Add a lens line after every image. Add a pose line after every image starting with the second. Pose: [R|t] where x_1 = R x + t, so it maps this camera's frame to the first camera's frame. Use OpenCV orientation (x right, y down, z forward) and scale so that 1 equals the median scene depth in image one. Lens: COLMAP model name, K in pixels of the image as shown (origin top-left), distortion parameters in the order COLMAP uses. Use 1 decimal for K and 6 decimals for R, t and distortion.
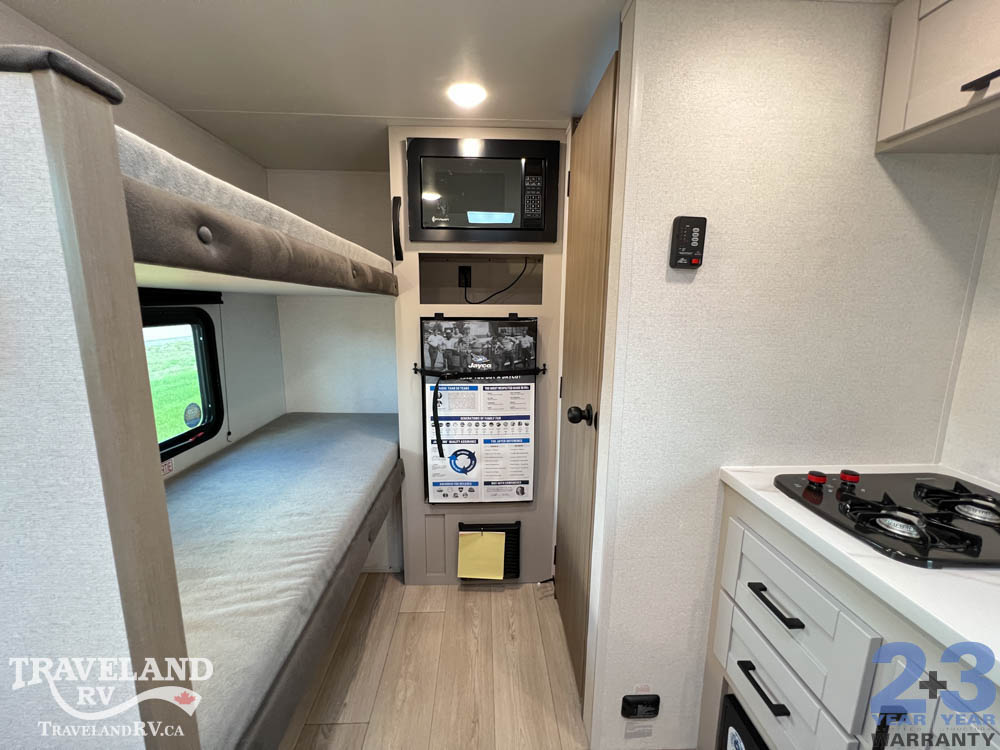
lens RADIAL K [[398.6, 0, 497.8], [0, 398.6, 373.8], [0, 0, 1]] dist [-0.000631, 0.000321]
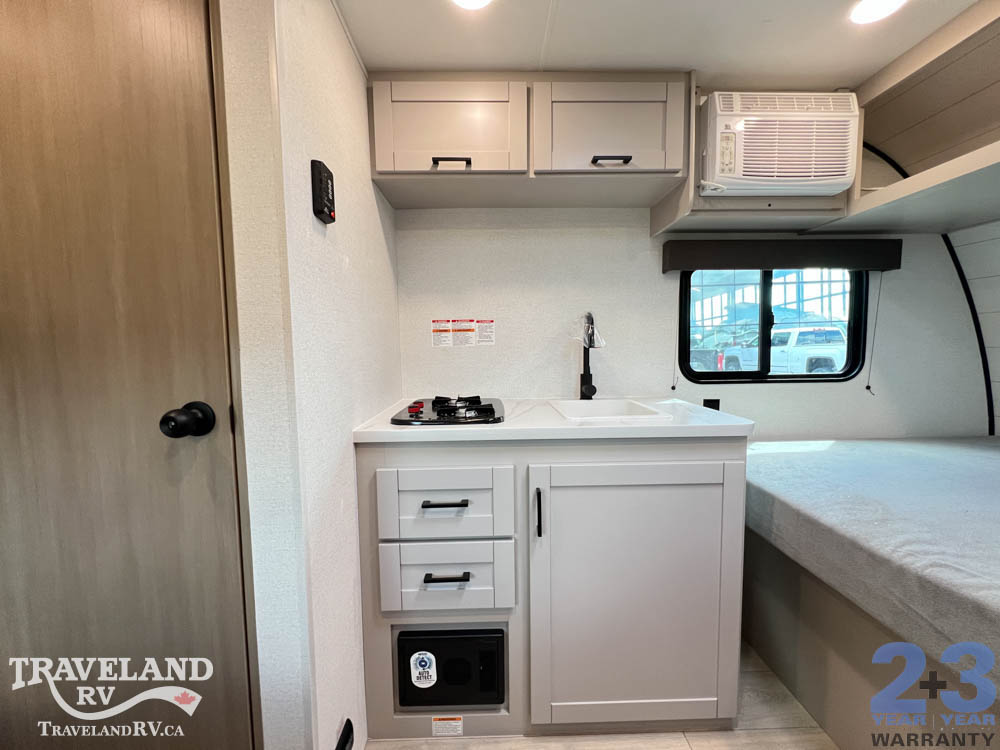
lens RADIAL K [[398.6, 0, 497.8], [0, 398.6, 373.6], [0, 0, 1]] dist [-0.000631, 0.000321]
pose [[0.019982, -0.076933, 0.996836, -0.273026], [0.188572, 0.979430, 0.071810, 0.055713], [-0.981856, 0.186540, 0.034079, 0.361657]]
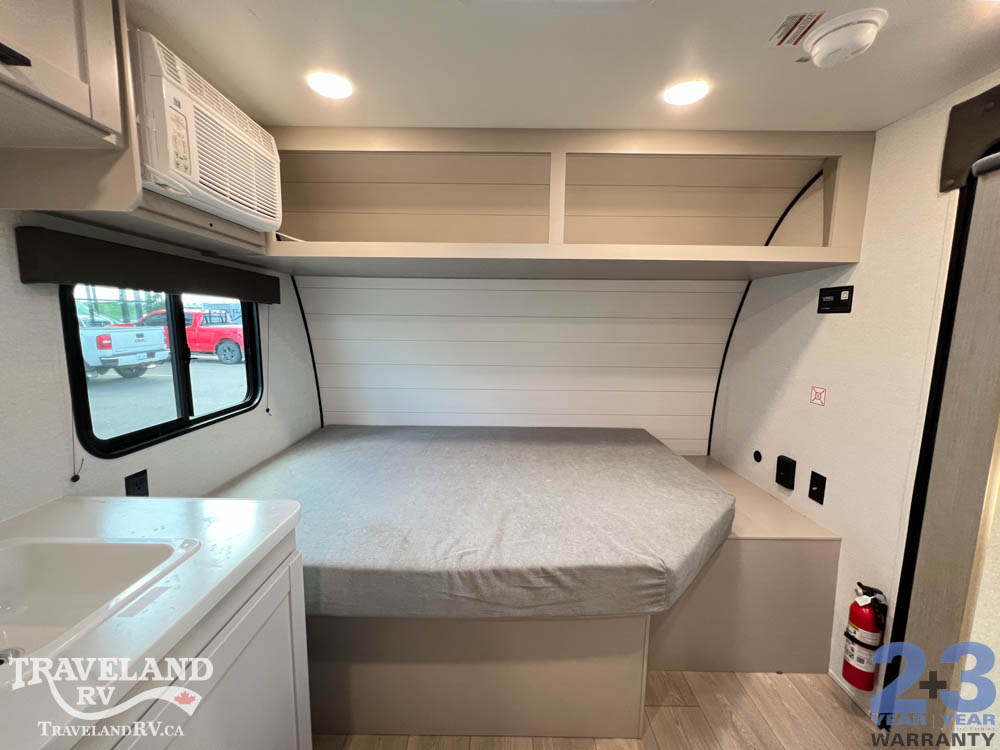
lens RADIAL K [[398.6, 0, 498.7], [0, 398.6, 373.8], [0, 0, 1]] dist [-0.000631, 0.000321]
pose [[-0.998940, -0.025403, 0.038384, 0.080805], [-0.012793, 0.954287, 0.298618, -0.090977], [-0.044216, 0.297810, -0.953601, 0.464439]]
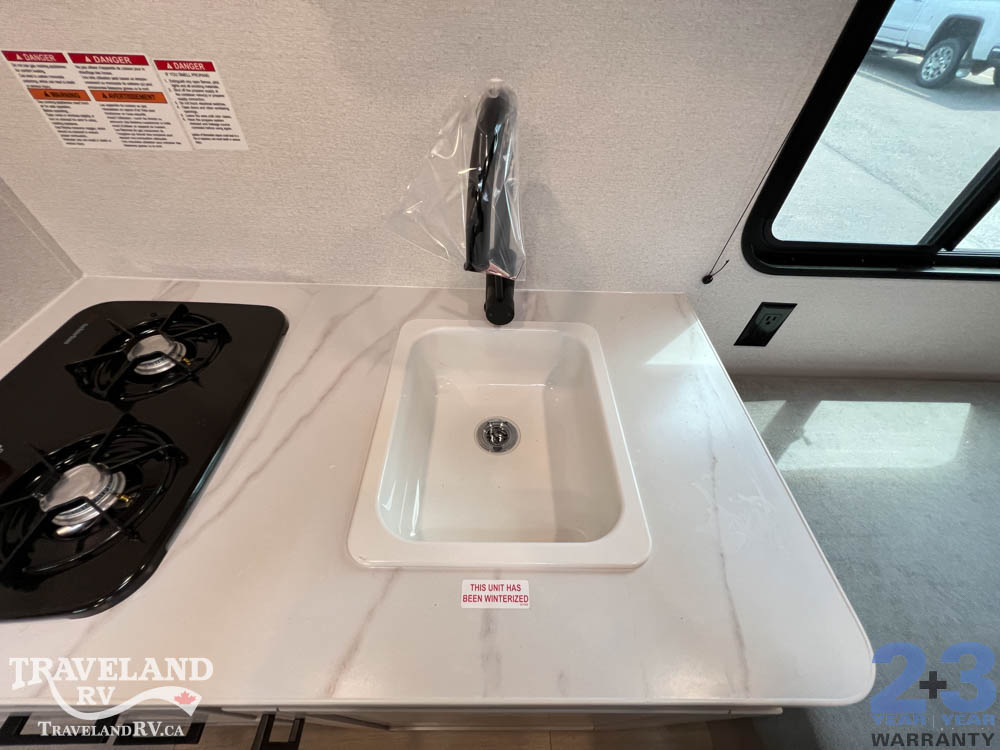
lens RADIAL K [[398.6, 0, 497.0], [0, 398.6, 373.3], [0, 0, 1]] dist [-0.000631, 0.000321]
pose [[0.037456, -0.735157, 0.676861, 0.355605], [0.143804, 0.674252, 0.724365, -0.033165], [-0.988897, 0.070203, 0.130974, 0.146186]]
